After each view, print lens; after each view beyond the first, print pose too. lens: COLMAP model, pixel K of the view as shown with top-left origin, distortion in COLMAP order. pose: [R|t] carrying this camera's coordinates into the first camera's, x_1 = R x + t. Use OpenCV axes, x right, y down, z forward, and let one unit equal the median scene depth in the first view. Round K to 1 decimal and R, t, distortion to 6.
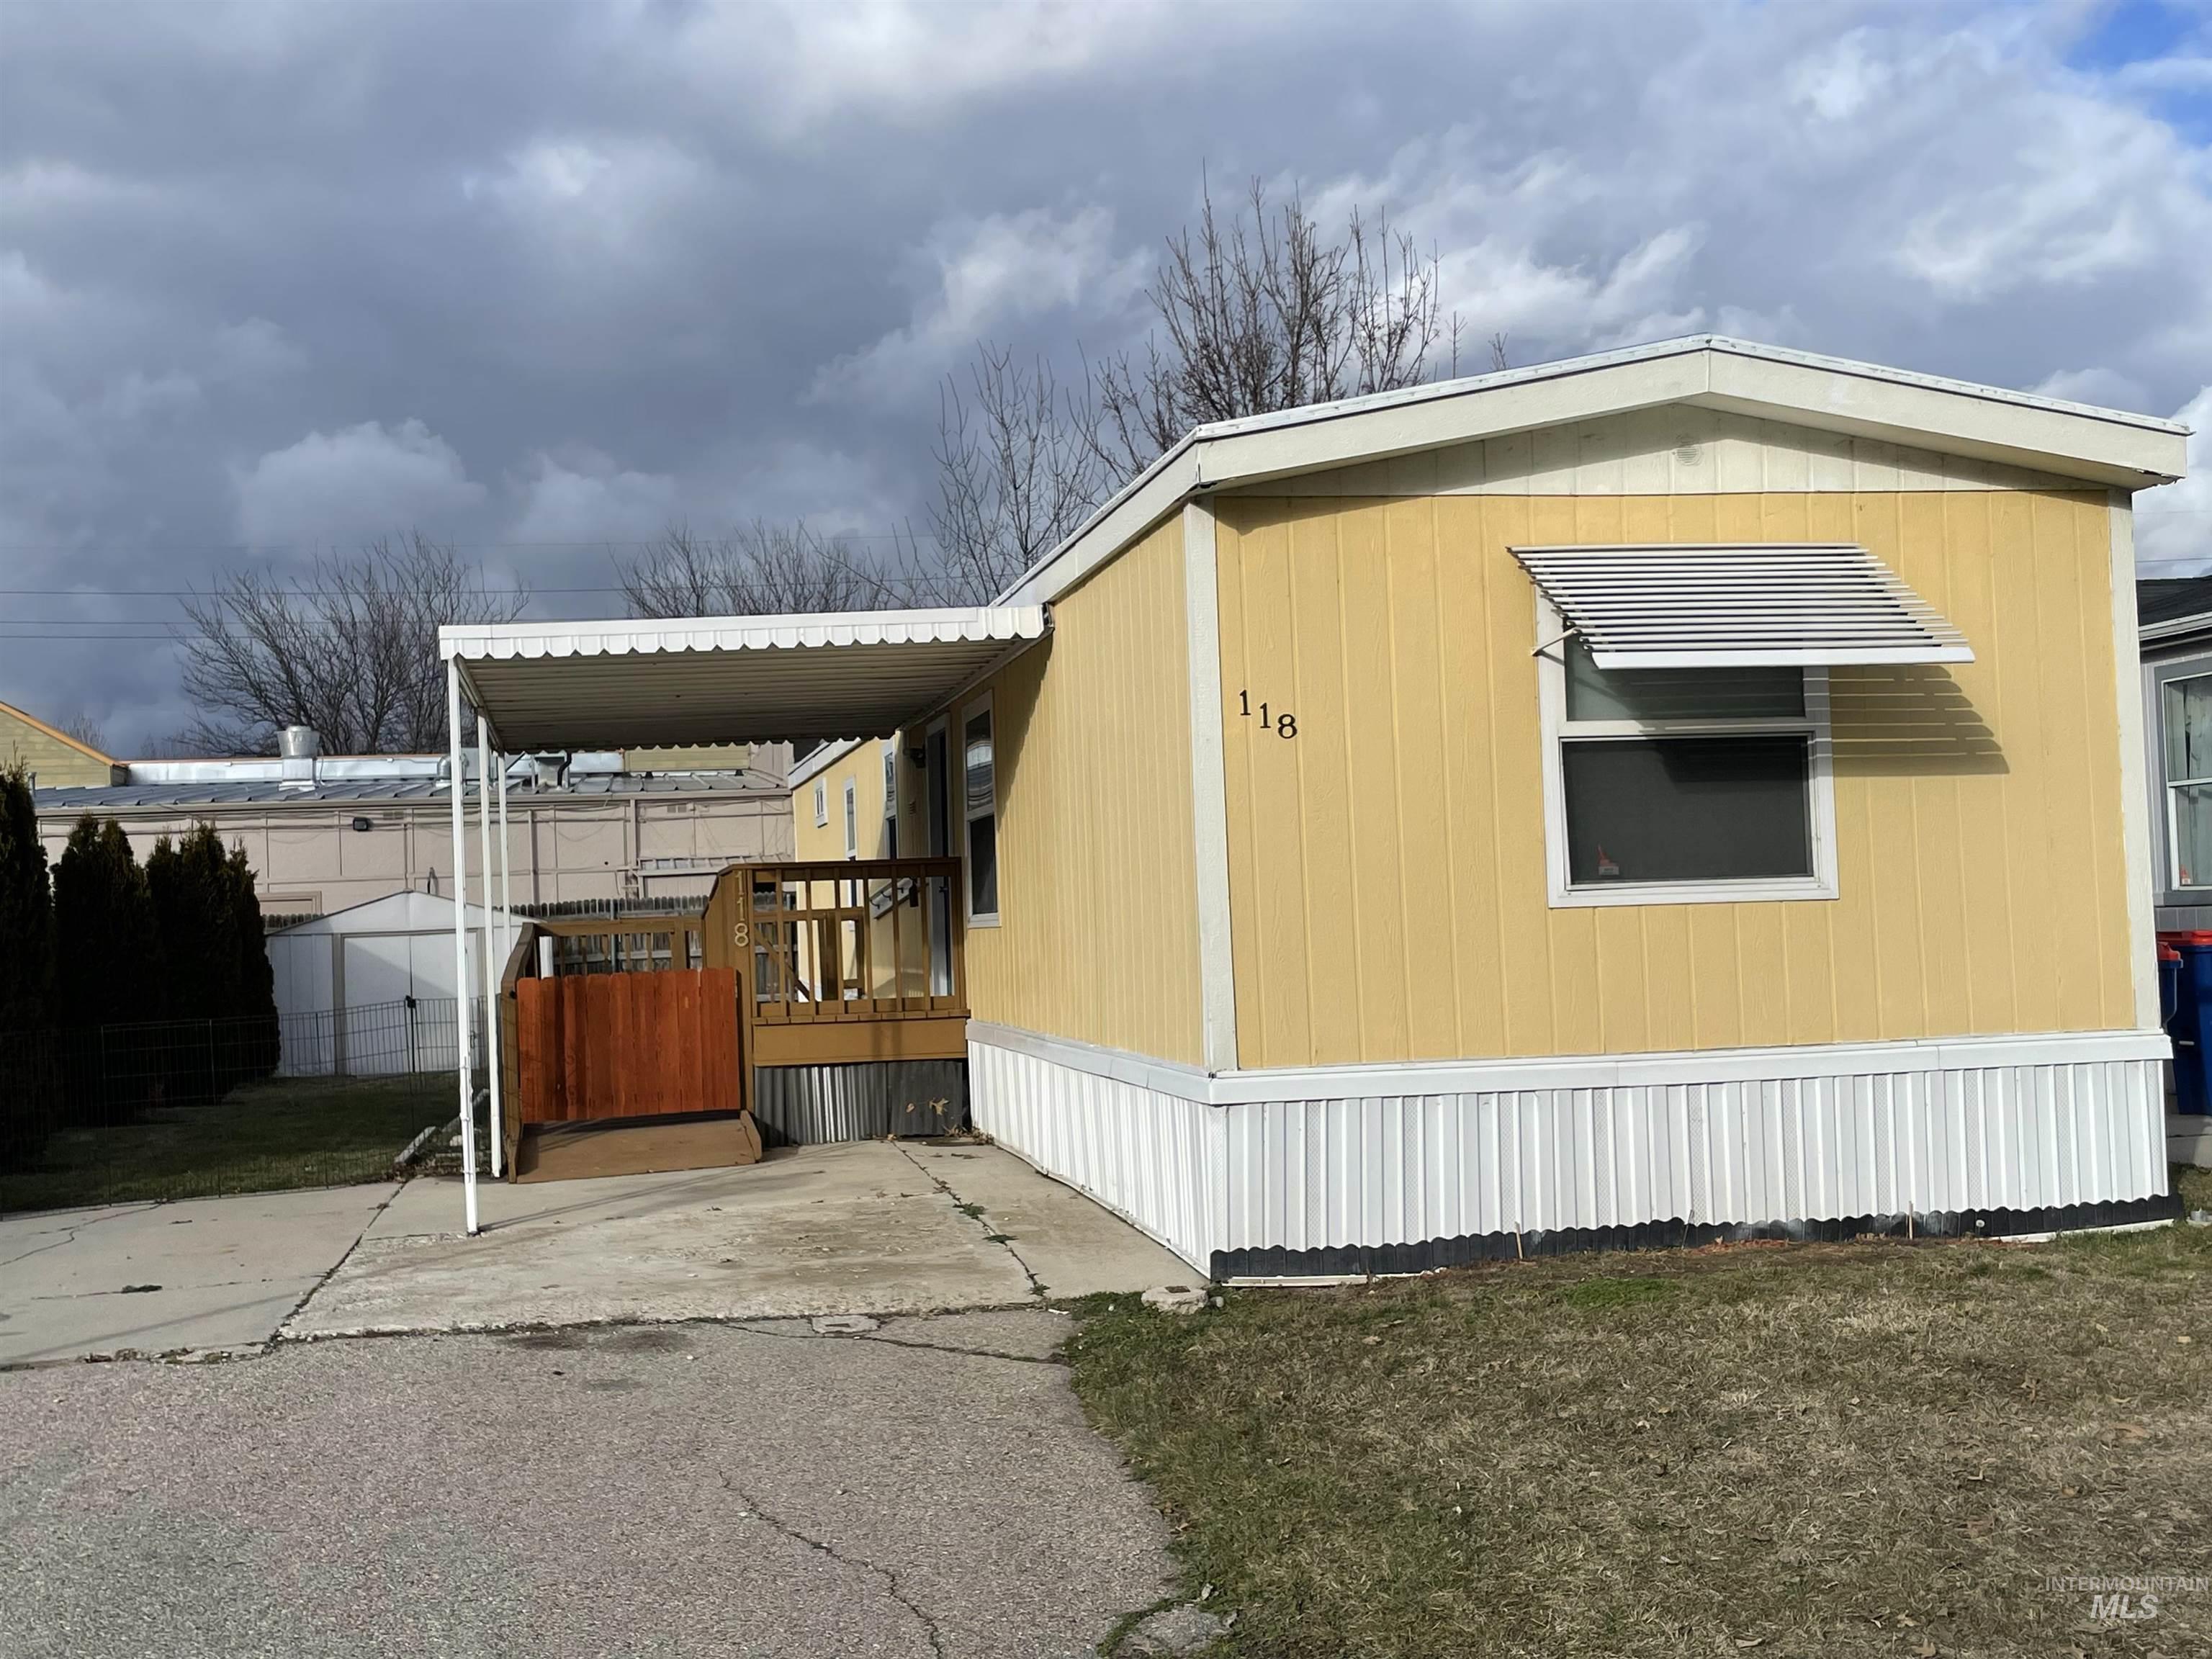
lens RADIAL K [[2447.1, 0, 1067.6], [0, 2447.1, 778.6], [0, 0, 1]] dist [0.087186, -0.019308]
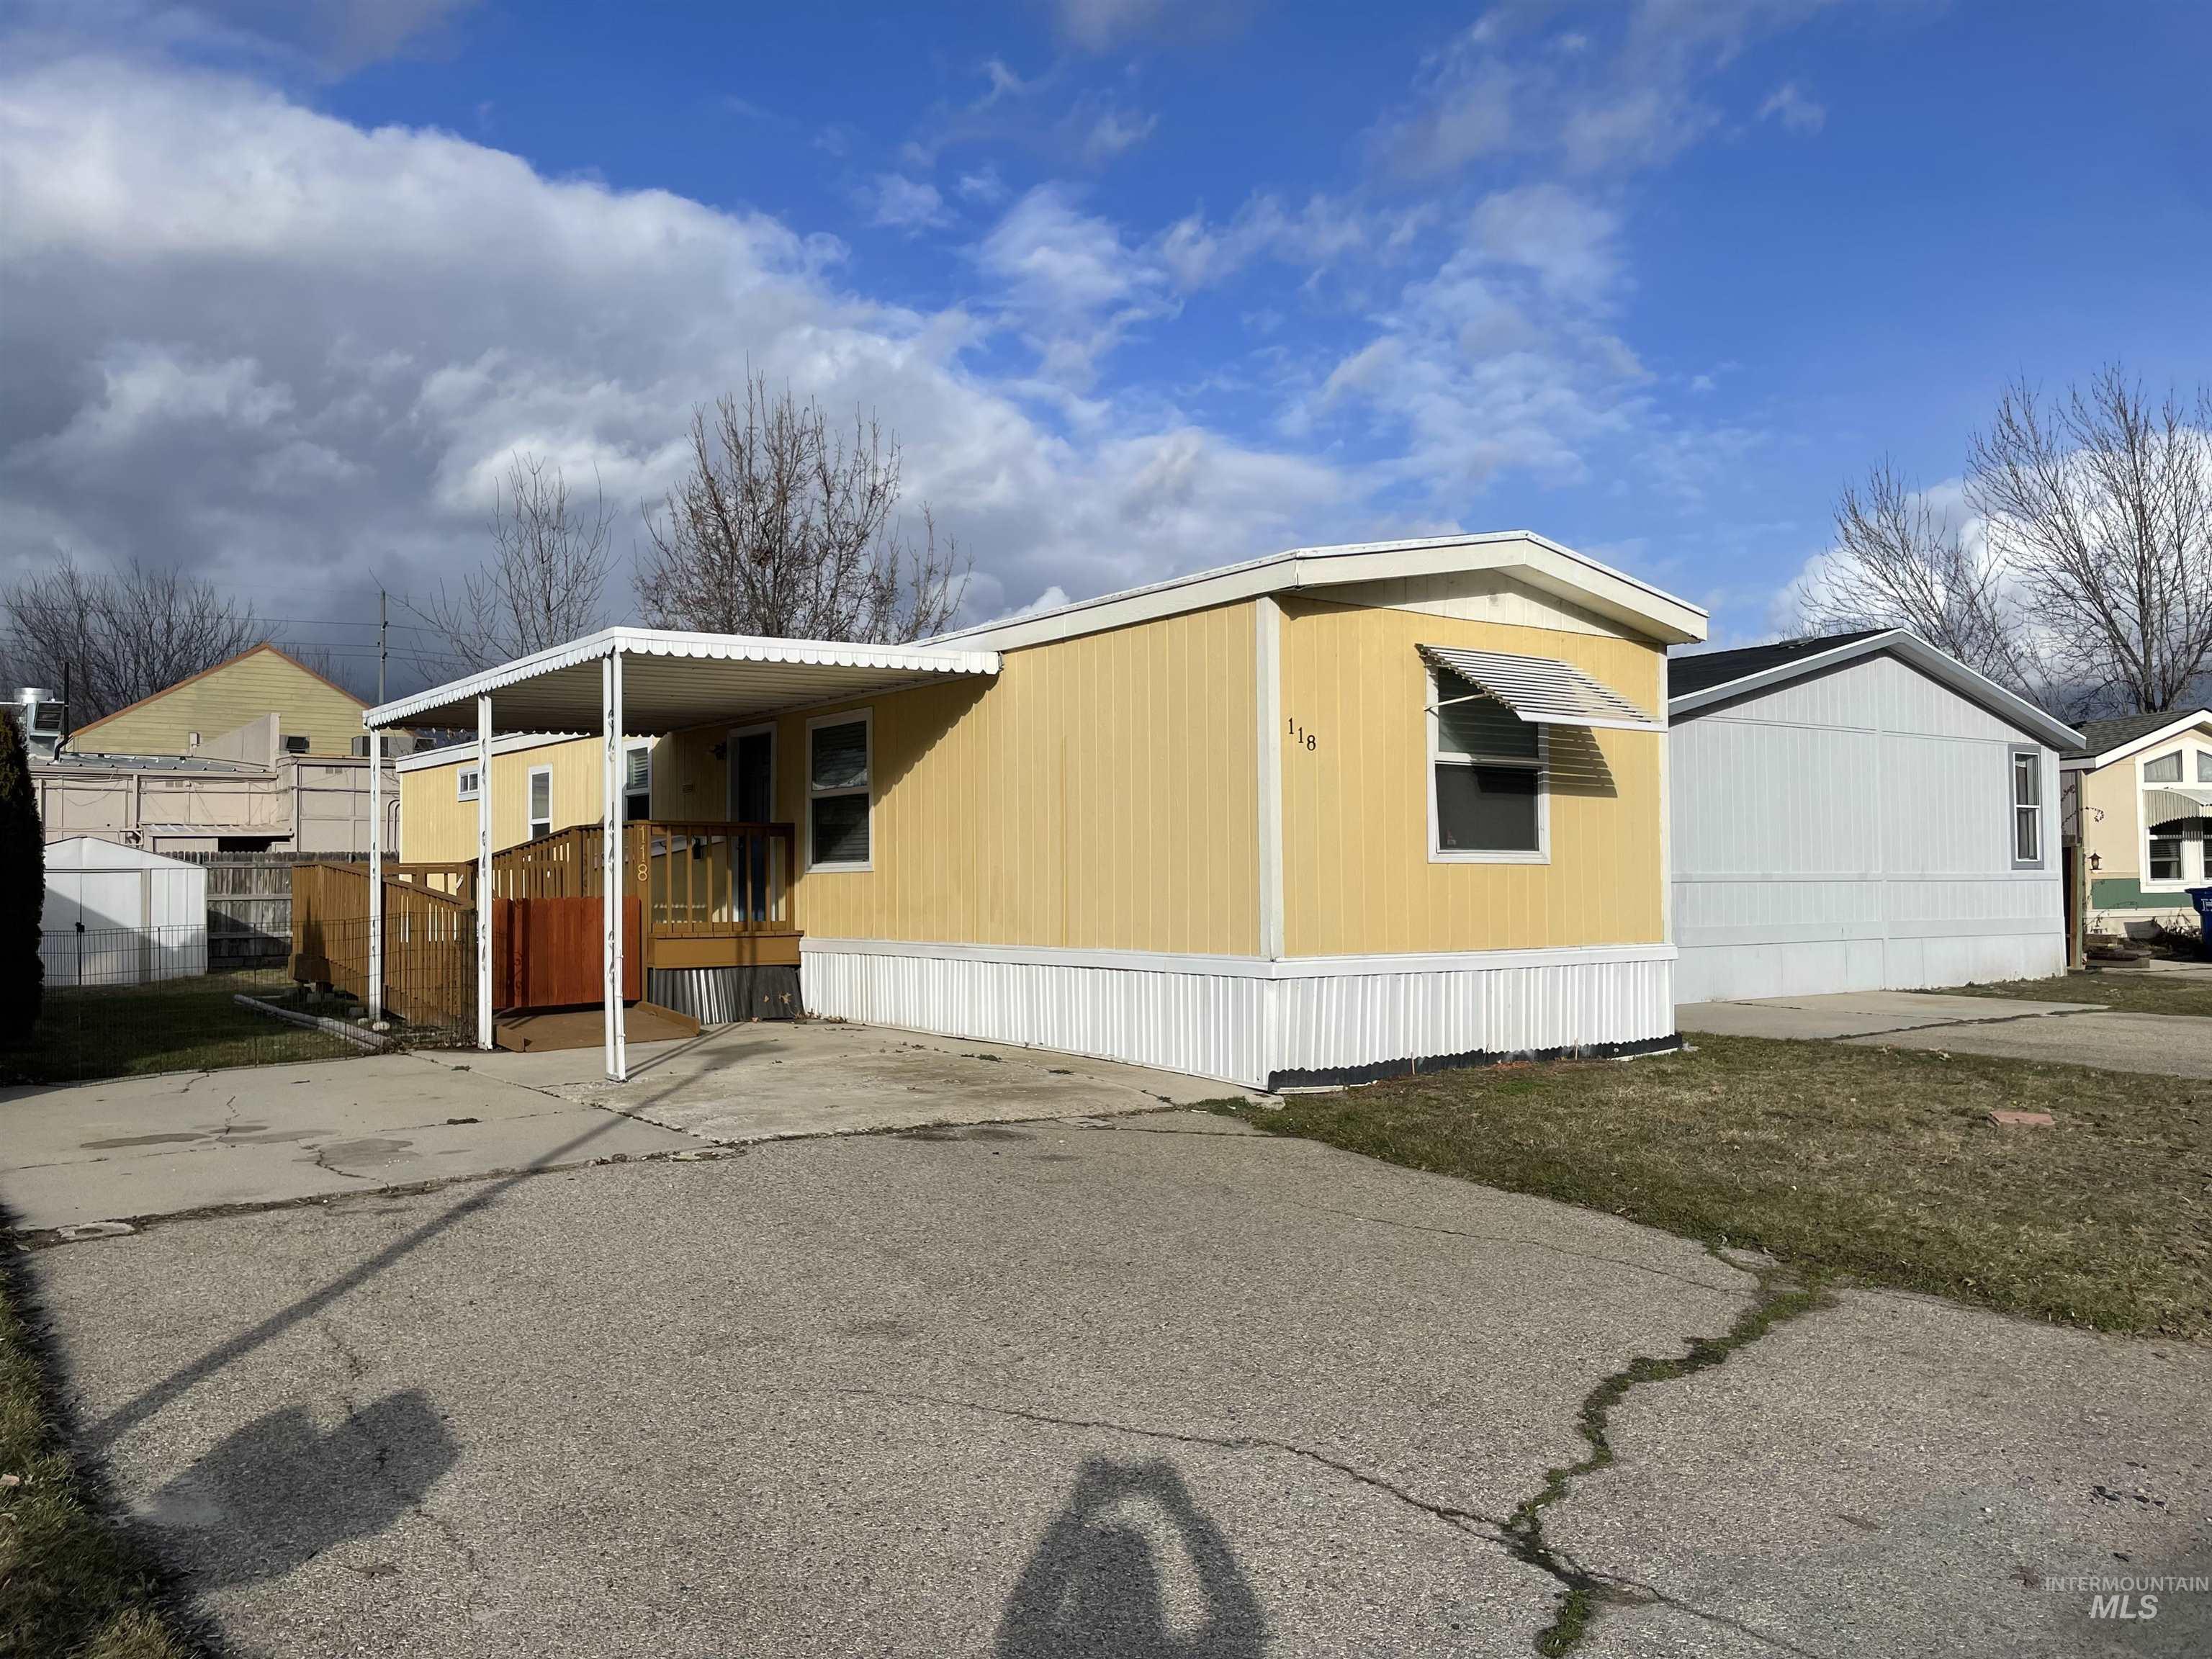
lens RADIAL K [[1670.5, 0, 1102.4], [0, 1670.5, 796.3], [0, 0, 1]] dist [0.107216, -0.142417]
pose [[0.899814, 0.054453, 0.432863, -0.481790], [-0.052267, 0.998489, -0.016957, 0.037326], [-0.433132, -0.007367, 0.901300, 0.072734]]
